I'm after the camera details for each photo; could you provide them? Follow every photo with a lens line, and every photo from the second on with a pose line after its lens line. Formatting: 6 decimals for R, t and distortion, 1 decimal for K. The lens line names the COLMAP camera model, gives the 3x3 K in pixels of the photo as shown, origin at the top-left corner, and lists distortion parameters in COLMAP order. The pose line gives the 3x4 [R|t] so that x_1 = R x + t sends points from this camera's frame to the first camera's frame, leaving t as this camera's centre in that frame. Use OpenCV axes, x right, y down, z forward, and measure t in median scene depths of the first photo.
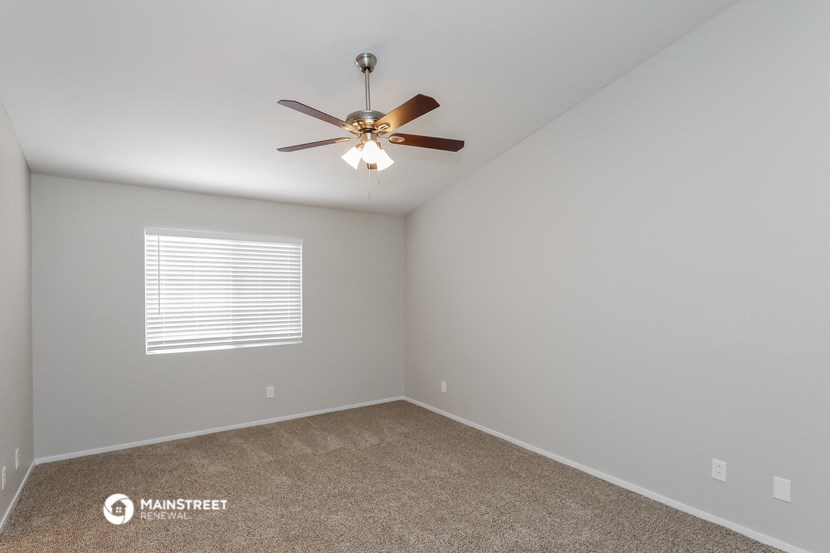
lens RADIAL K [[432.9, 0, 432.3], [0, 432.9, 289.0], [0, 0, 1]] dist [0.007413, 0.001005]
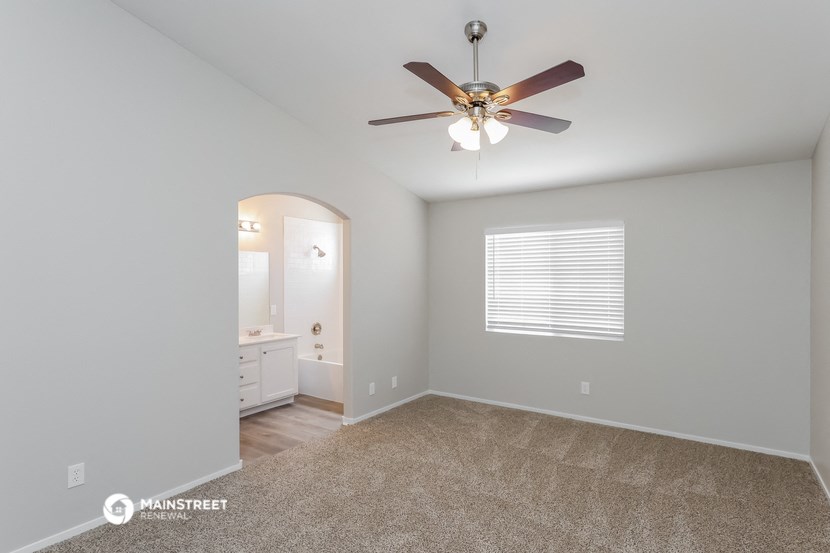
lens RADIAL K [[432.9, 0, 411.1], [0, 432.9, 276.4], [0, 0, 1]] dist [0.007413, 0.001005]
pose [[0.326503, -0.004869, -0.945184, 0.425165], [0.003937, 0.999985, -0.003791, -0.002142], [0.945188, -0.002483, 0.326517, 0.366101]]
